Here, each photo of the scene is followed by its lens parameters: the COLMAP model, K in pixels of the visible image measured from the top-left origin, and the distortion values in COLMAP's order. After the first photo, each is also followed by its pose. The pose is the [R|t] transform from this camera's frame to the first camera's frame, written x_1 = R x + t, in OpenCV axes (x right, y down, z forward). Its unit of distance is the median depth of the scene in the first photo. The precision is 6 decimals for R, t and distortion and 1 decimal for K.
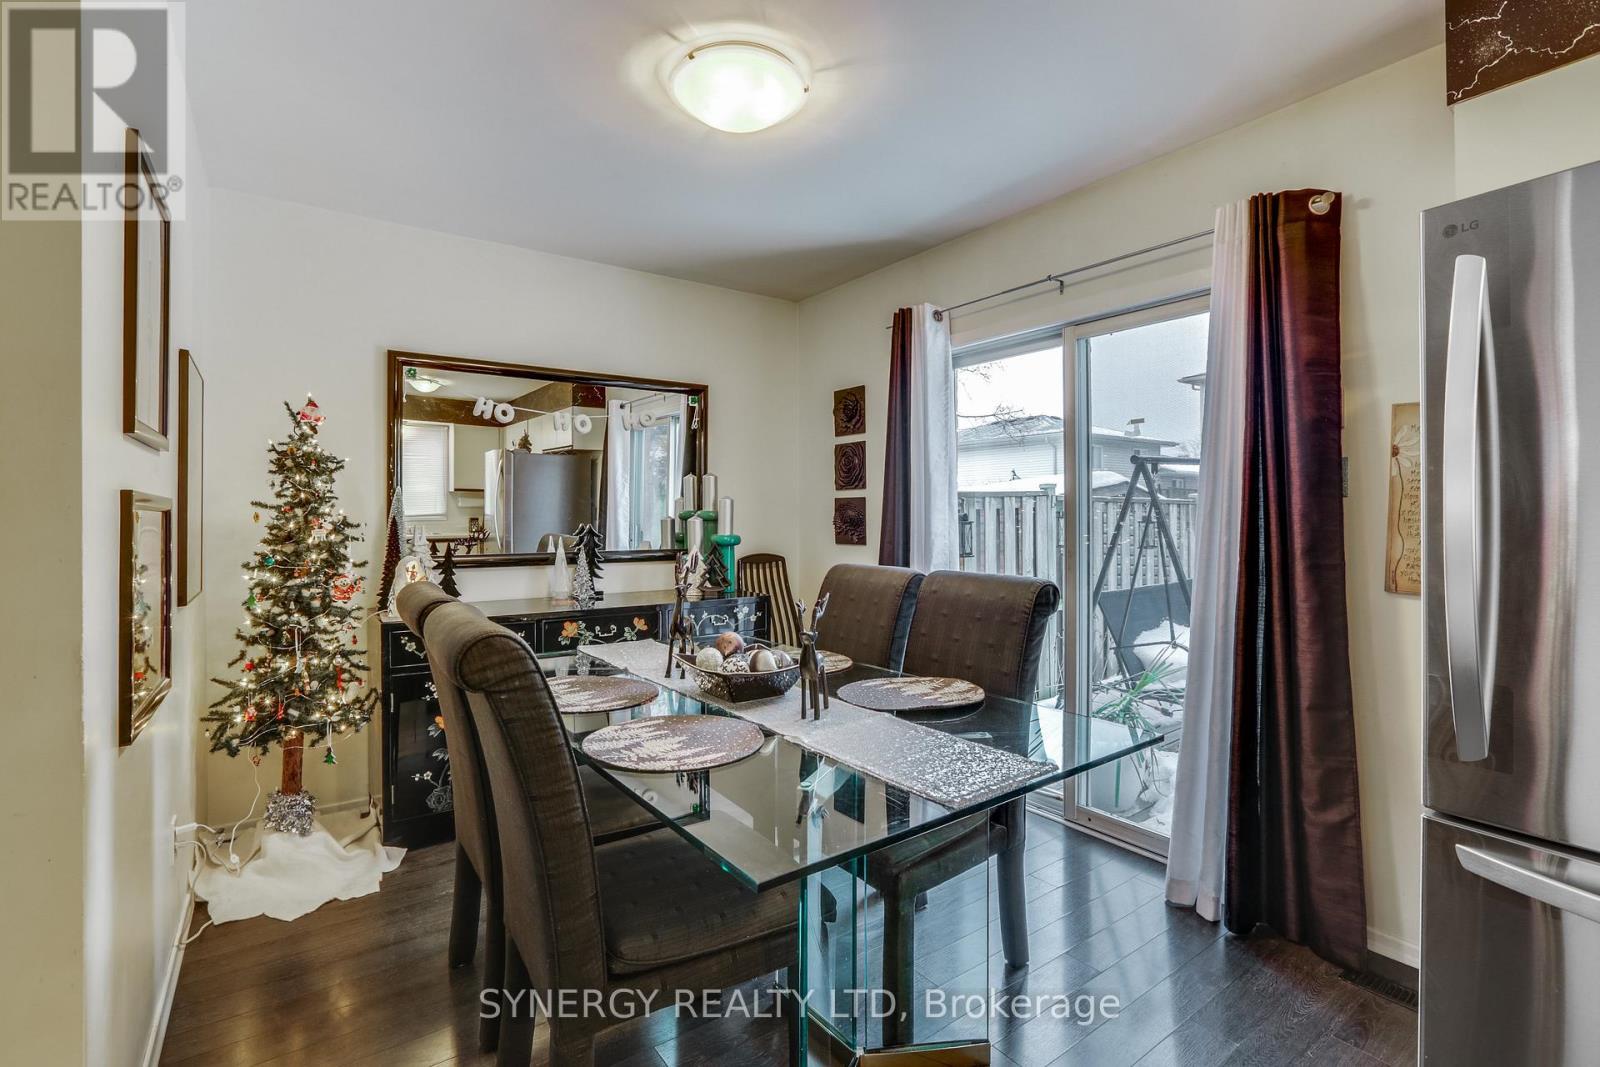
lens RADIAL K [[740.3, 0, 774.1], [0, 740.3, 520.8], [0, 0, 1]] dist [-0.021341, 0.000012]
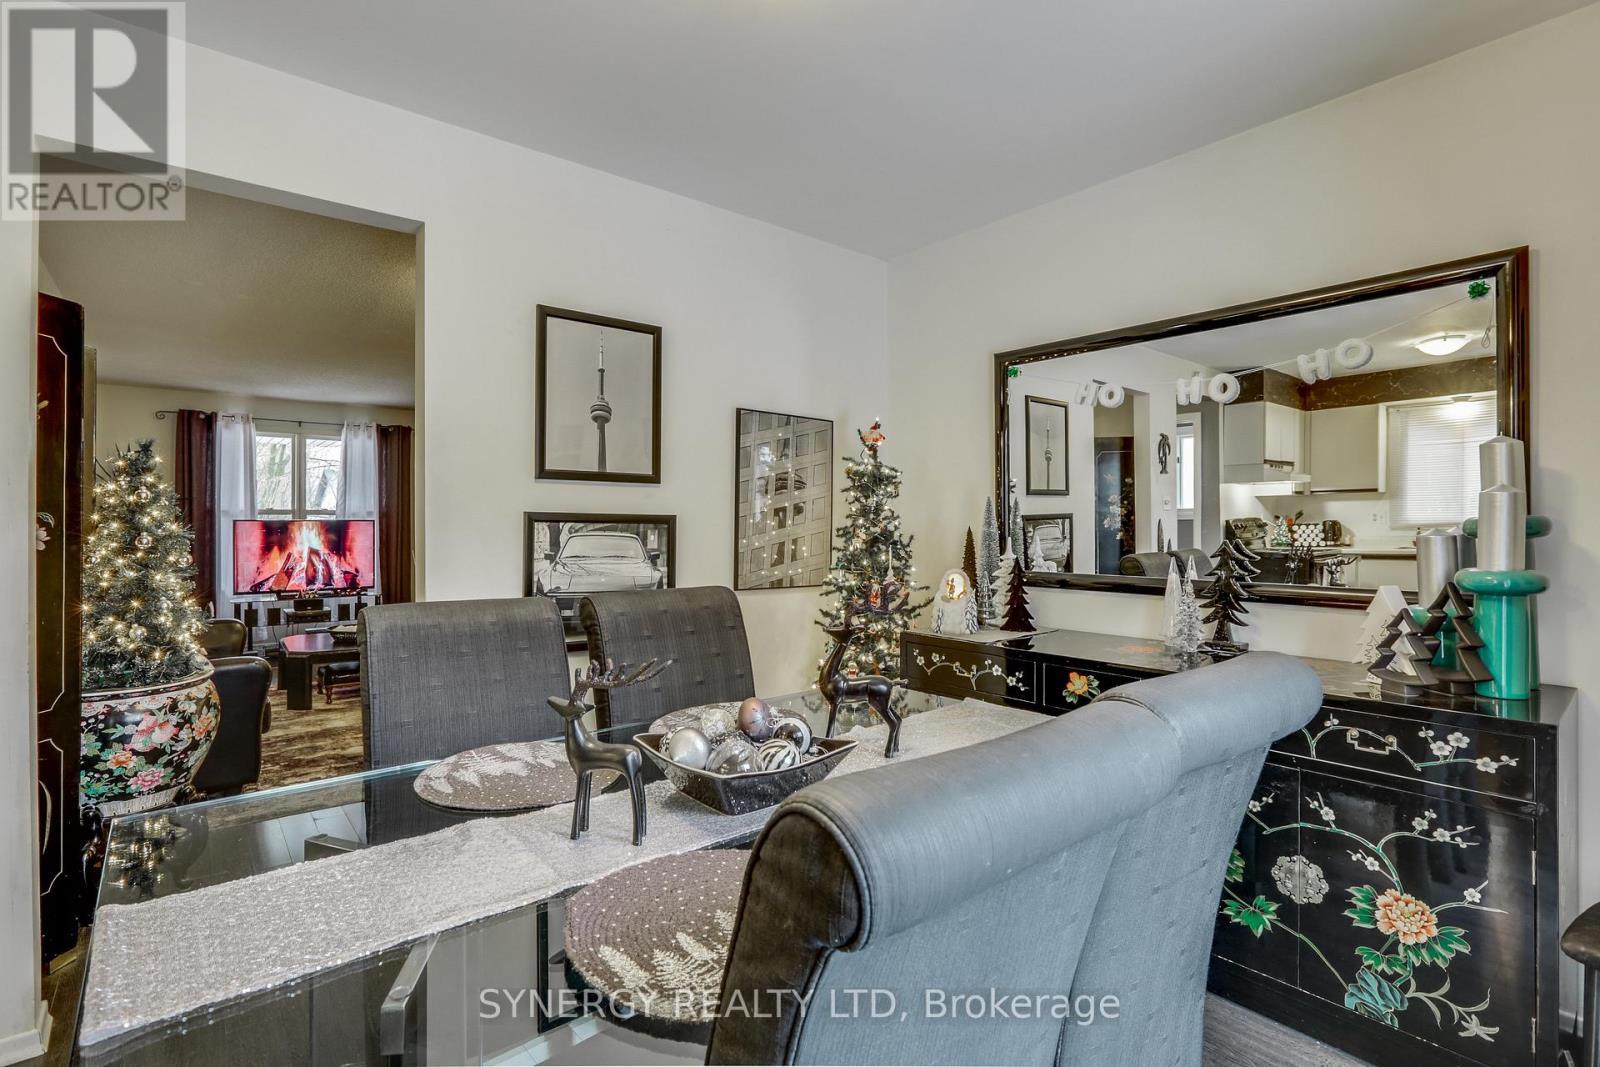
lens RADIAL K [[740.3, 0, 774.1], [0, 740.3, 520.8], [0, 0, 1]] dist [-0.021341, 0.000012]
pose [[0.084113, -0.002225, -0.996454, 0.484879], [-0.006907, 0.999972, -0.002816, -0.010321], [0.996432, 0.007119, 0.084095, 0.738576]]
